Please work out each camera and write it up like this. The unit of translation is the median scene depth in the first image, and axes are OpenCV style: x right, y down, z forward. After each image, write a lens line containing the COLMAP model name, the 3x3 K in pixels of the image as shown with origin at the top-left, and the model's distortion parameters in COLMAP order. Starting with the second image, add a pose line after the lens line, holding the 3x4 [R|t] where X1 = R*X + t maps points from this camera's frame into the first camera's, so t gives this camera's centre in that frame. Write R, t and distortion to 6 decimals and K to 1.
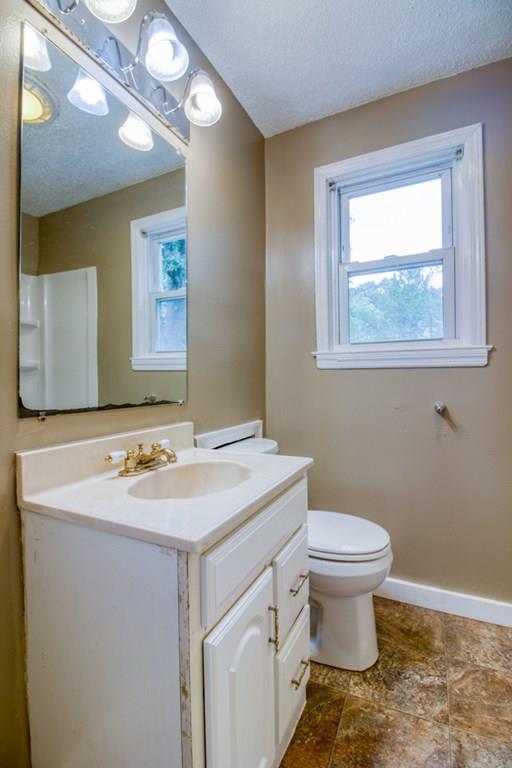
lens RADIAL K [[361.5, 0, 249.0], [0, 361.5, 378.2], [0, 0, 1]] dist [-0.006016, -0.009139]
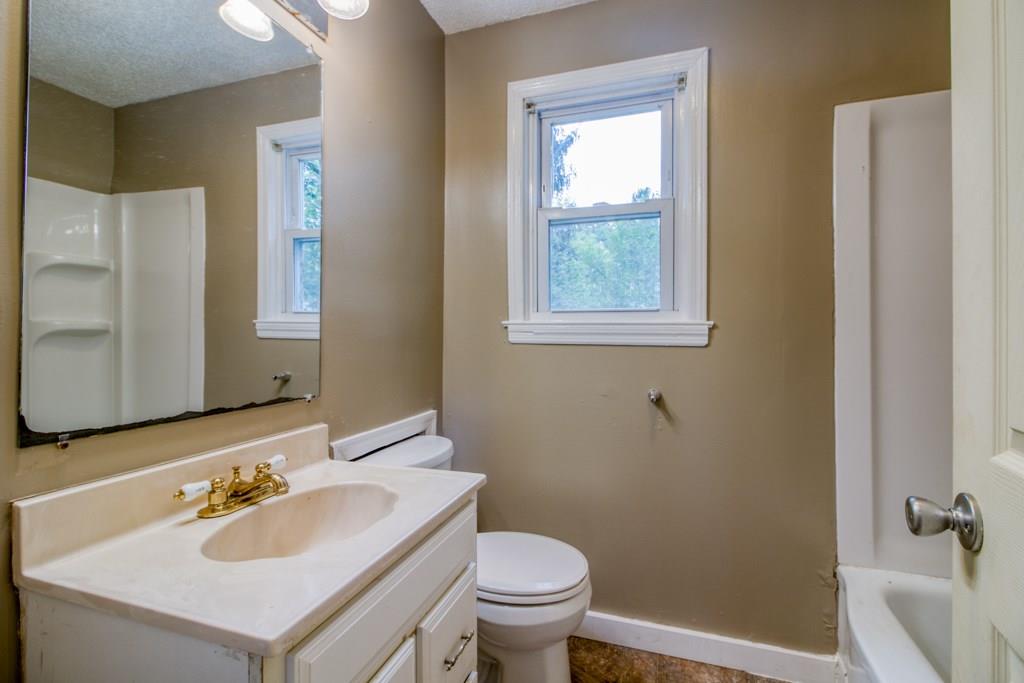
lens RADIAL K [[465.6, 0, 555.0], [0, 465.6, 301.1], [0, 0, 1]] dist [0.005971, -0.004600]
pose [[0.987269, 0.011311, 0.158659, 0.141624], [-0.010104, 0.999914, -0.008413, -0.120050], [-0.158741, 0.006703, 0.987298, 0.004900]]
